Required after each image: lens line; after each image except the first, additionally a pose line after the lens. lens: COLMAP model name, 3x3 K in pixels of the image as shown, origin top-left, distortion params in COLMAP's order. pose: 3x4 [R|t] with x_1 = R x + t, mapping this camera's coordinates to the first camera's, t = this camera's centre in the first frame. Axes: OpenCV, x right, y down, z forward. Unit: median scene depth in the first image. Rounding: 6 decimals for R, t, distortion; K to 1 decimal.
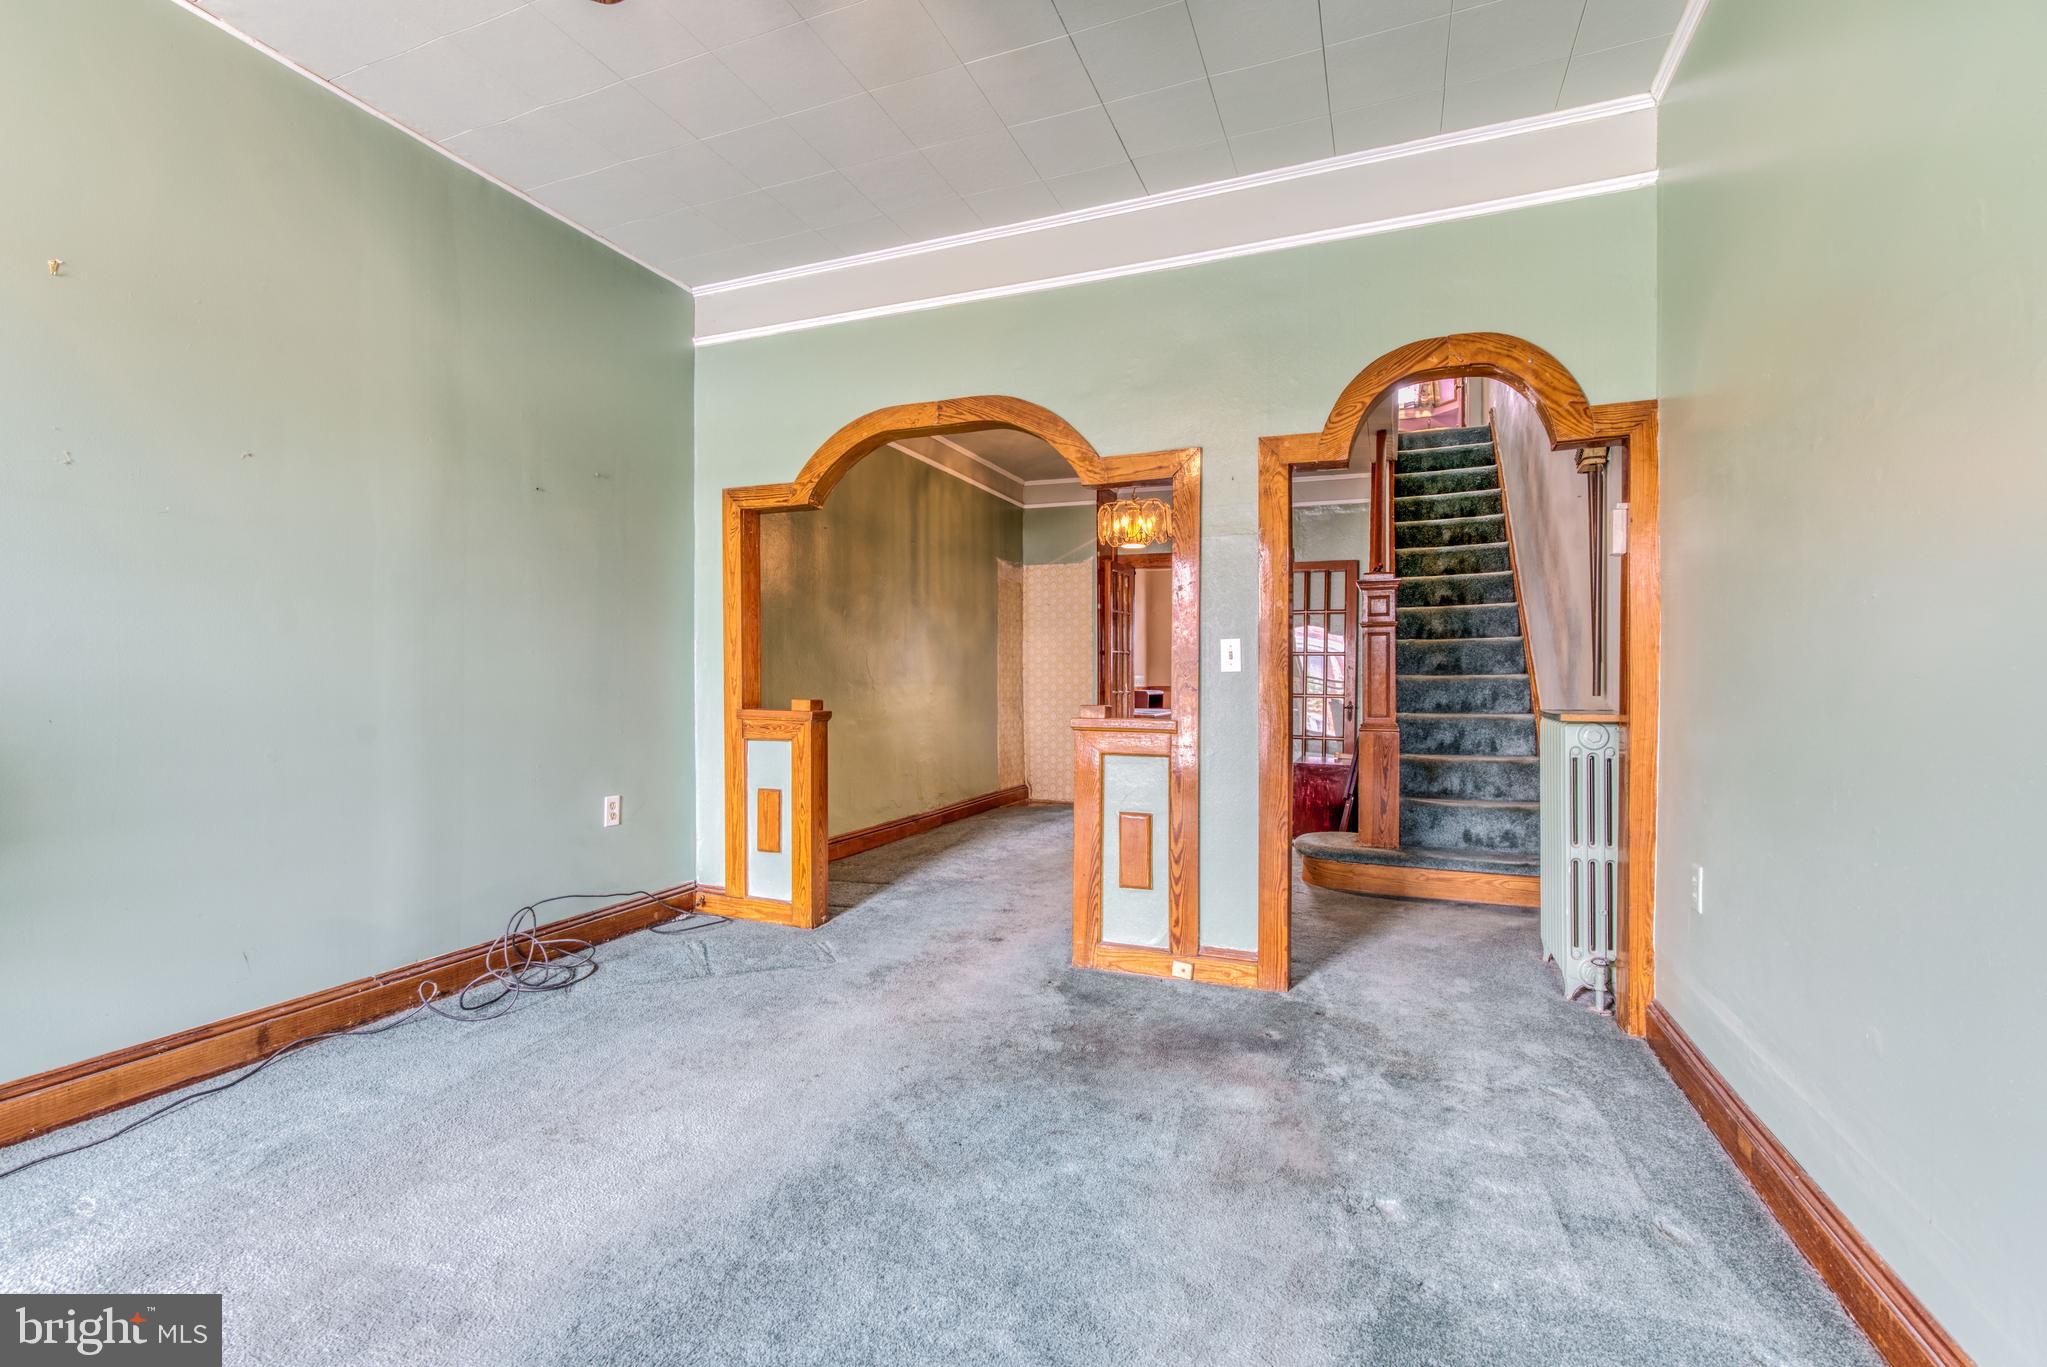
lens RADIAL K [[919.7, 0, 1002.2], [0, 919.7, 679.7], [0, 0, 1]] dist [-0.010374, 0.012823]
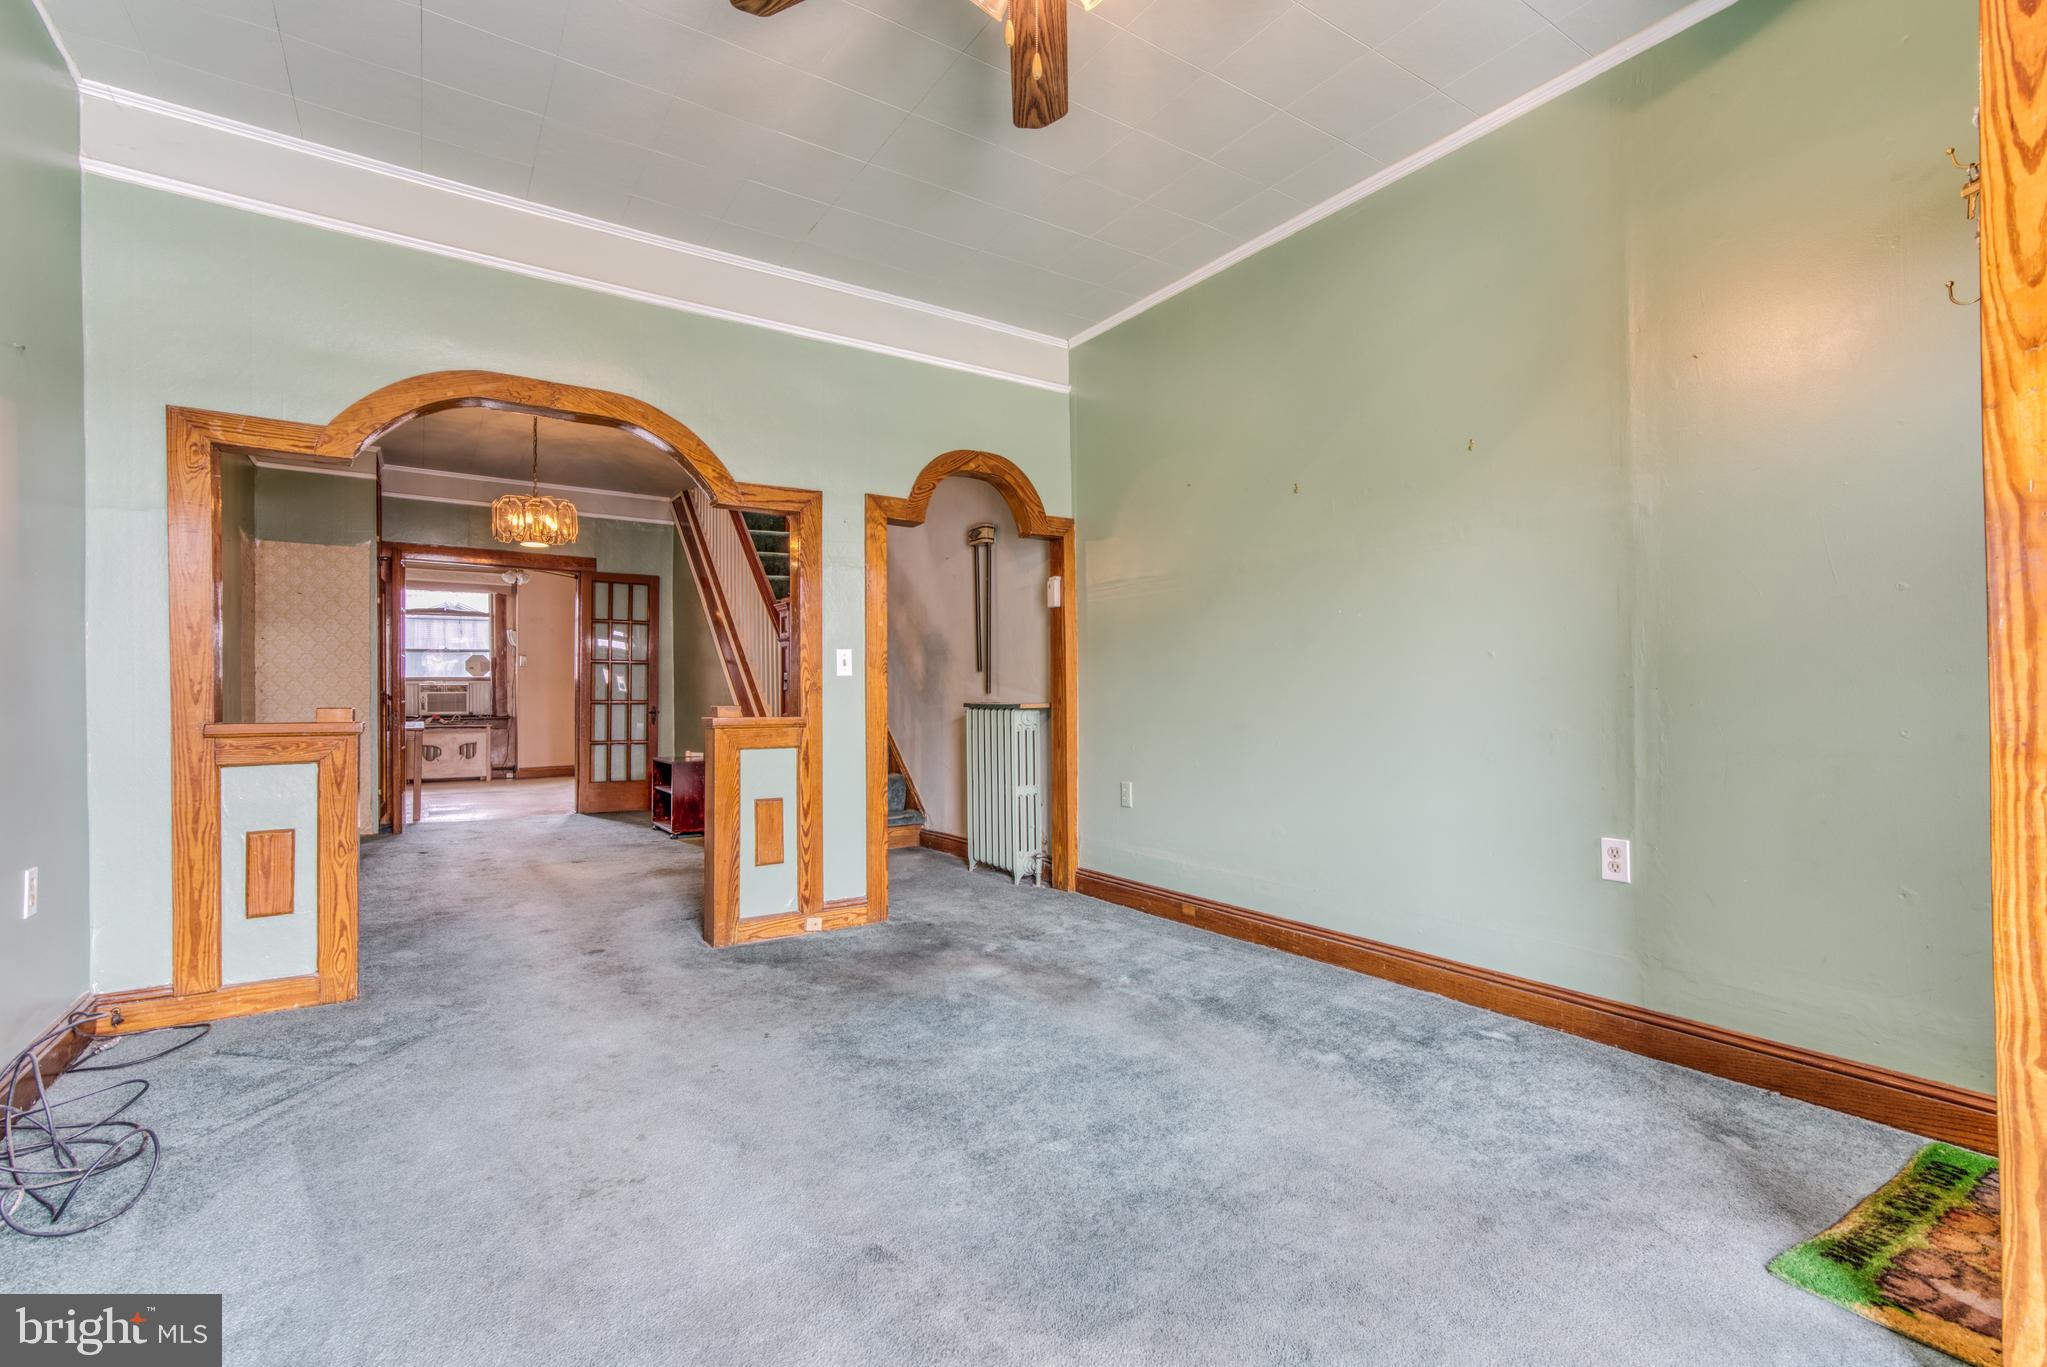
lens RADIAL K [[919.7, 0, 1006.3], [0, 919.7, 680.7], [0, 0, 1]] dist [-0.010374, 0.012823]
pose [[0.560292, 0.003745, 0.828287, -0.543537], [0.005189, 0.999954, -0.008031, 0.007863], [-0.828279, 0.008798, 0.560247, 0.097544]]
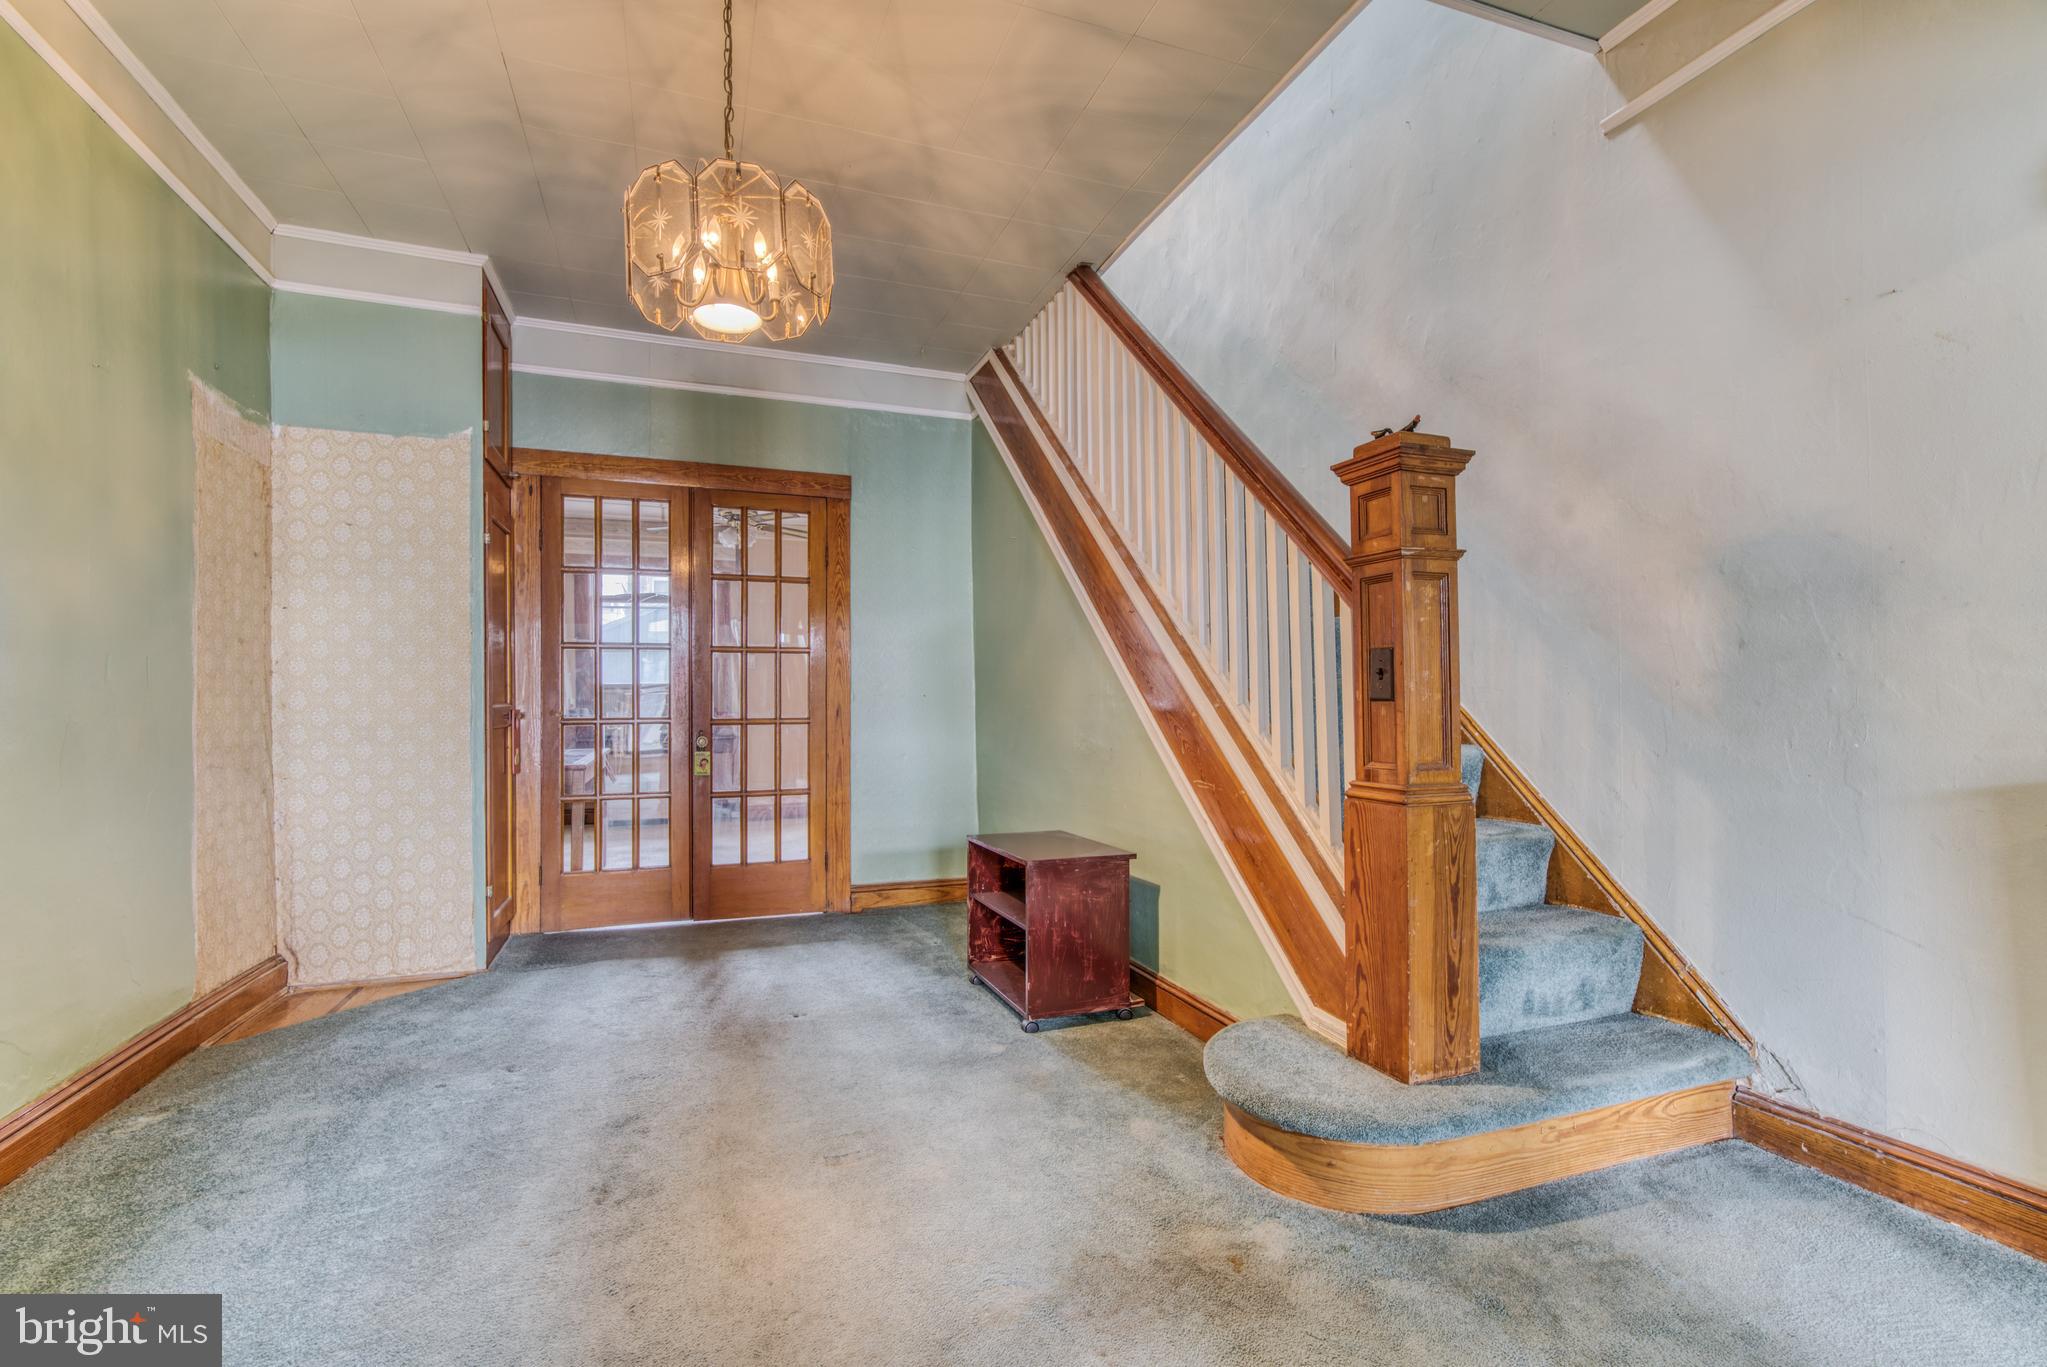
lens RADIAL K [[919.7, 0, 1008.0], [0, 919.7, 684.9], [0, 0, 1]] dist [-0.010374, 0.012823]
pose [[0.732415, 0.001079, 0.680857, -0.033220], [0.011252, 0.999843, -0.013689, 0.006043], [-0.680765, 0.017687, 0.732288, 0.977167]]
